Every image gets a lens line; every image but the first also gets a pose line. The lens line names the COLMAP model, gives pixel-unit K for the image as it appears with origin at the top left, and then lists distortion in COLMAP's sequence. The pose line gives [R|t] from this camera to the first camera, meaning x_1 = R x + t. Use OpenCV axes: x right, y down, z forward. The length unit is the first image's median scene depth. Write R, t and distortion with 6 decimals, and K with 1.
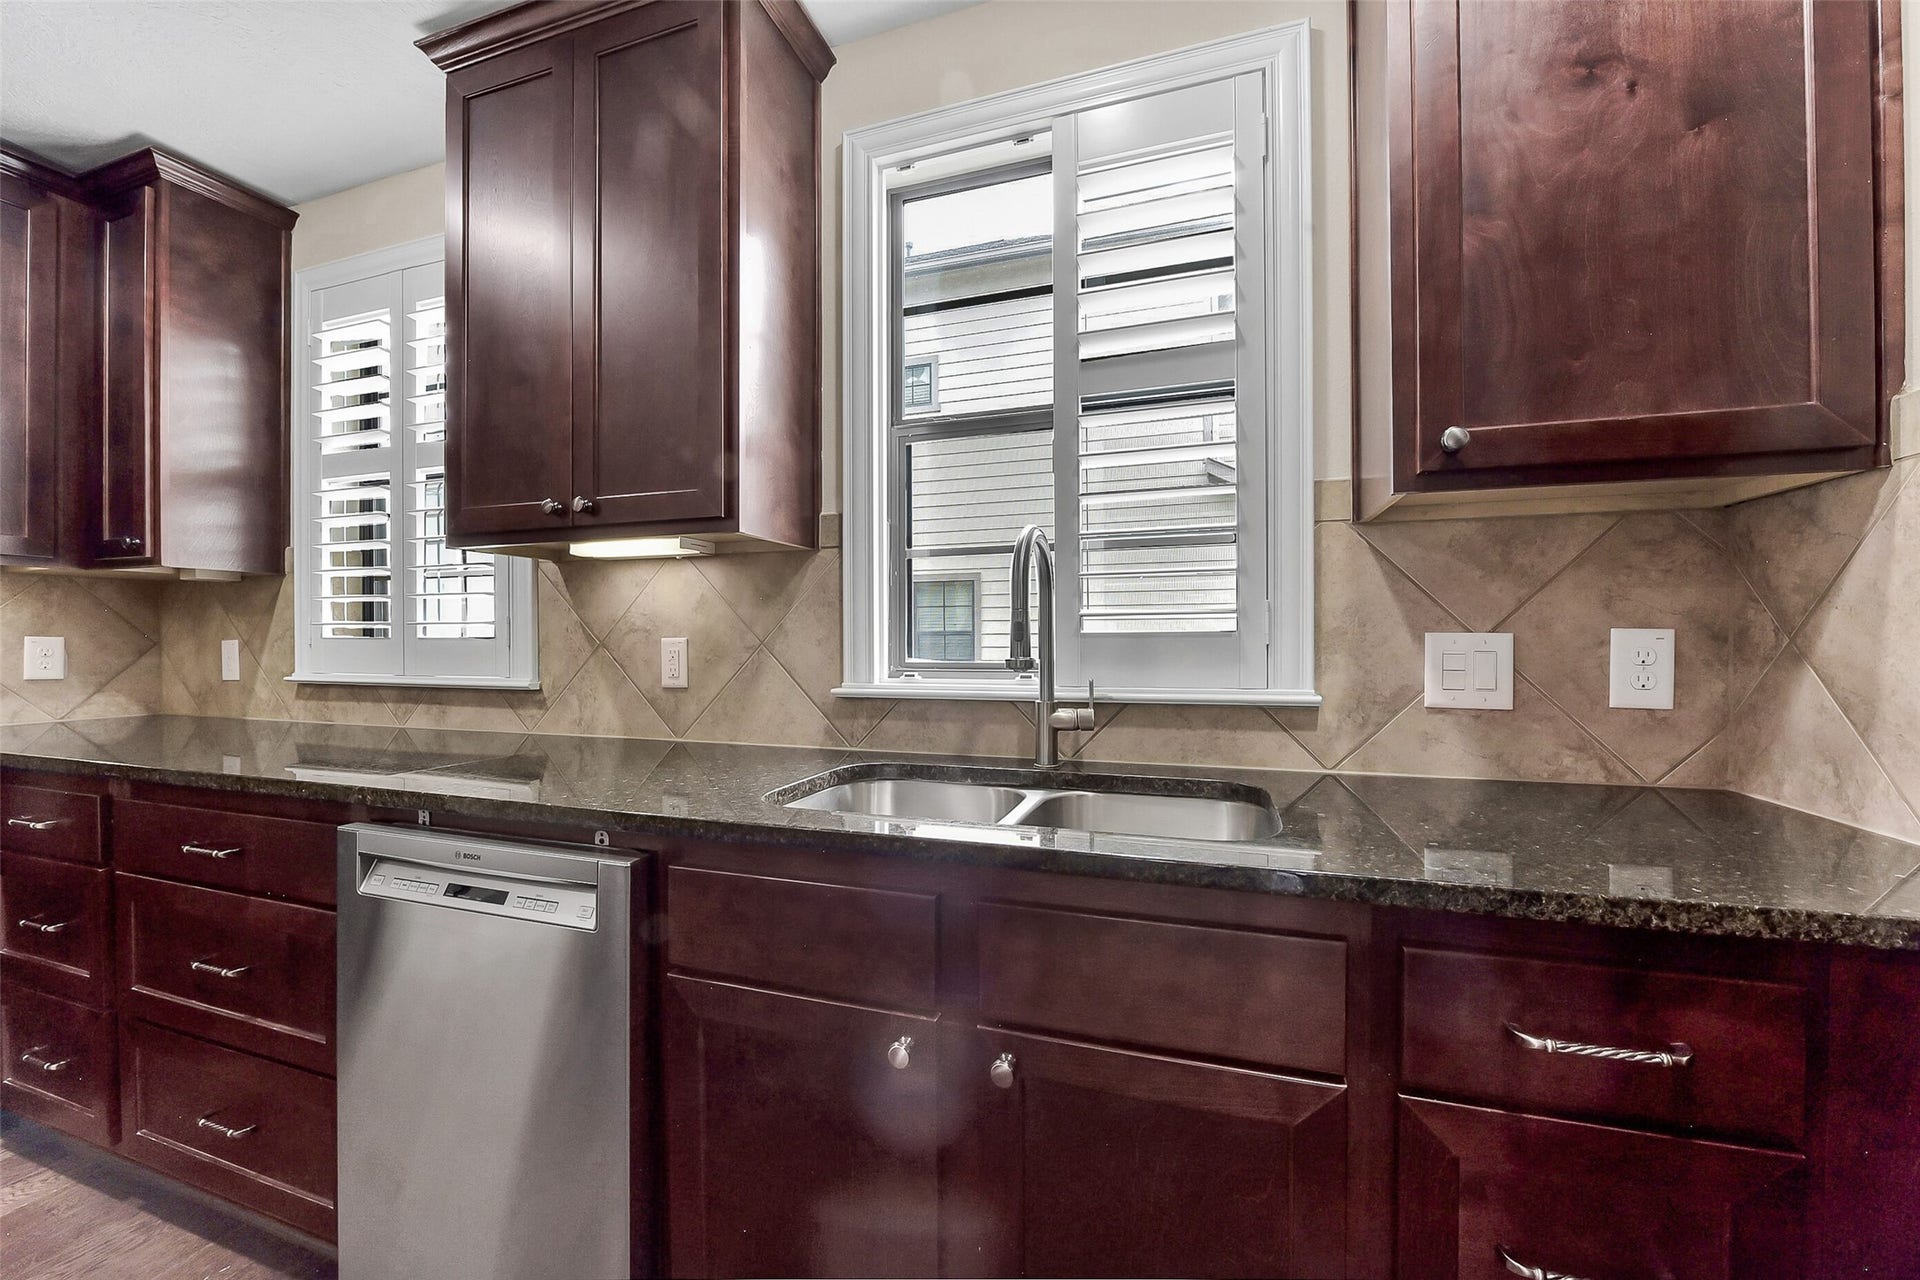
lens RADIAL K [[749.7, 0, 955.8], [0, 749.7, 643.2], [0, 0, 1]] dist [-0.011227, -0.003502]
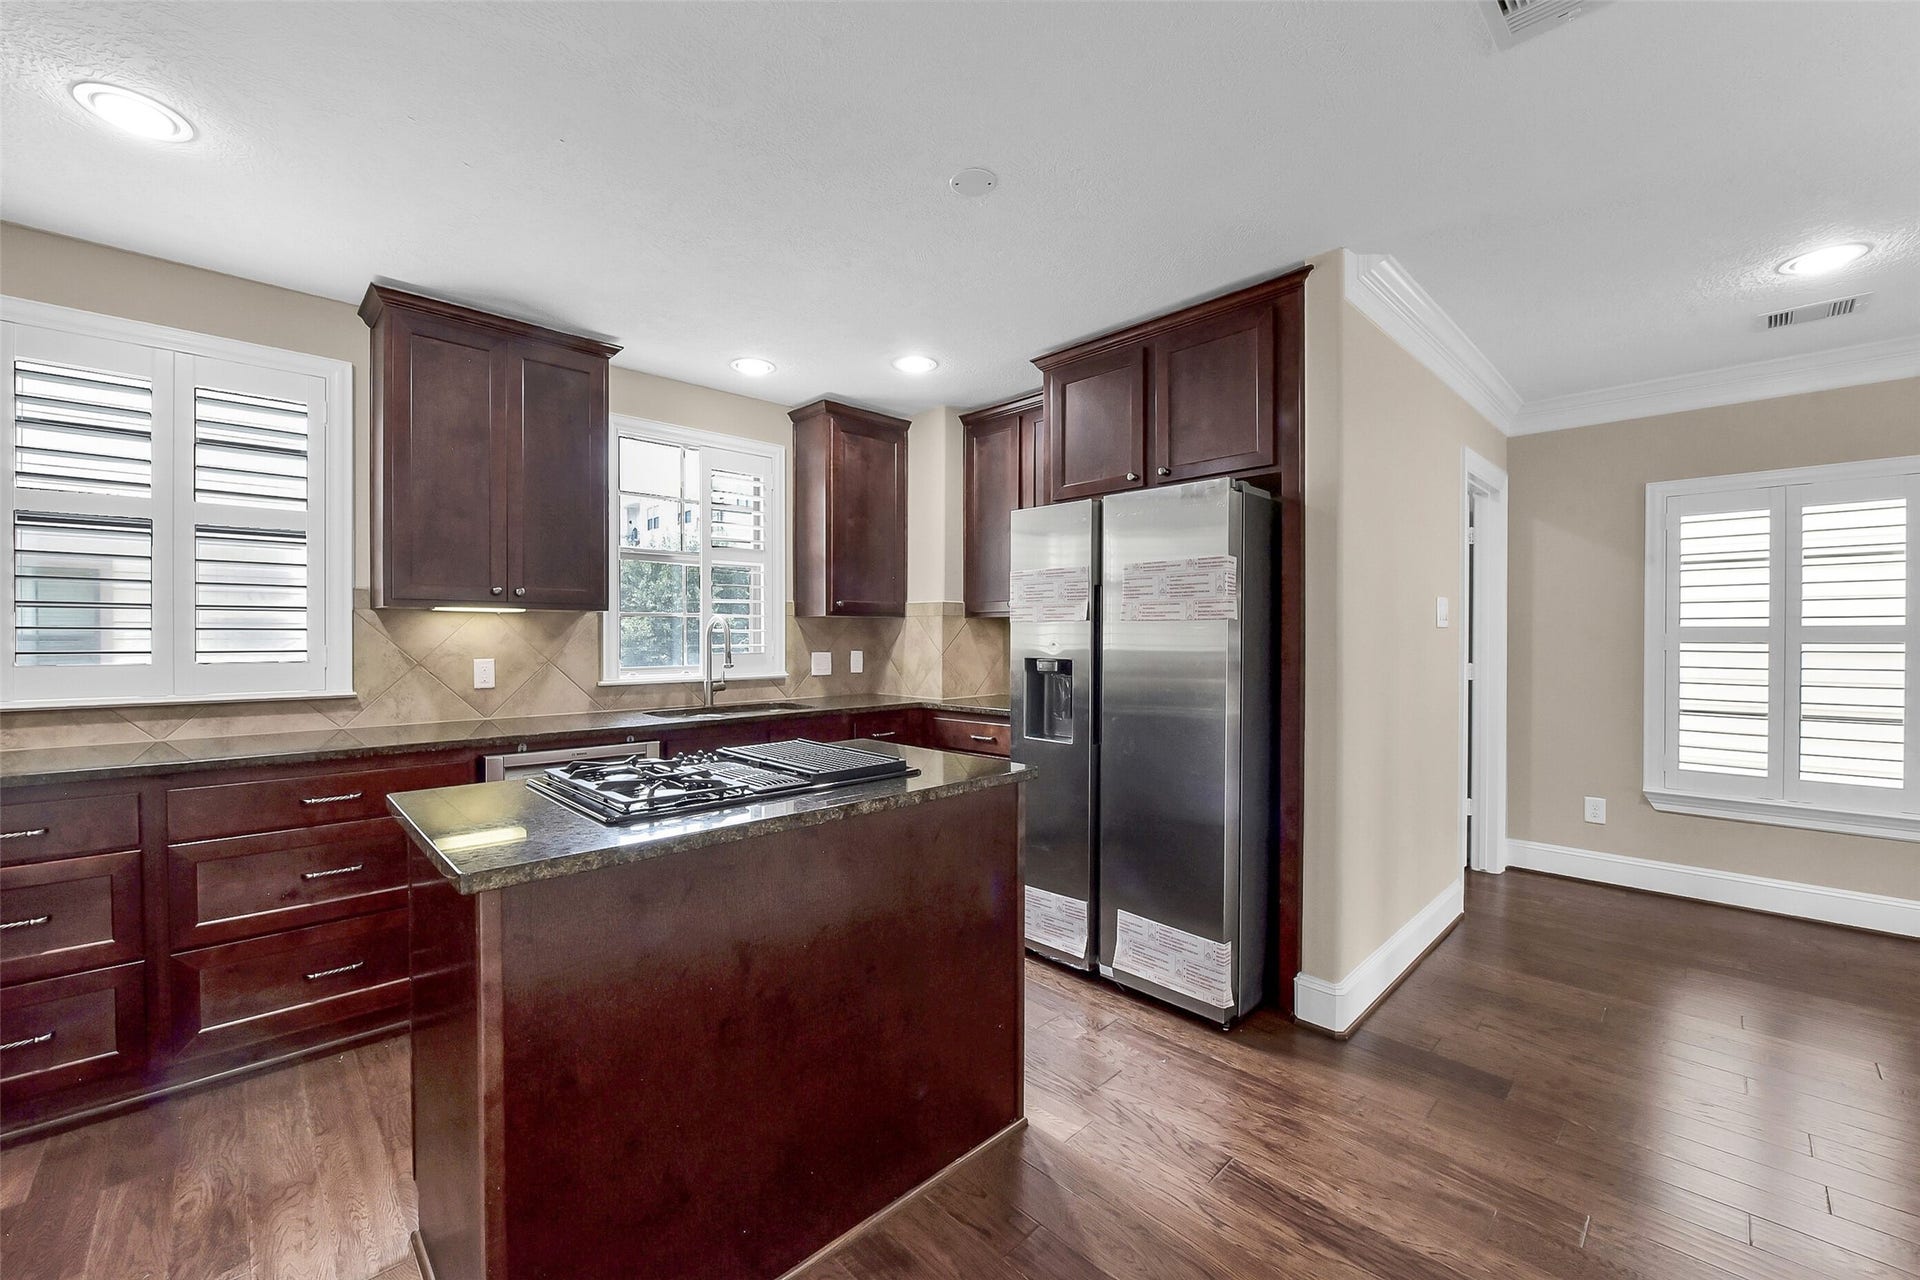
lens RADIAL K [[749.7, 0, 955.8], [0, 749.7, 643.2], [0, 0, 1]] dist [-0.011227, -0.003502]
pose [[0.458029, -0.005506, 0.888920, -1.316879], [0.002952, 0.999985, 0.004673, -0.045043], [-0.888933, 0.000484, 0.458038, -0.691918]]
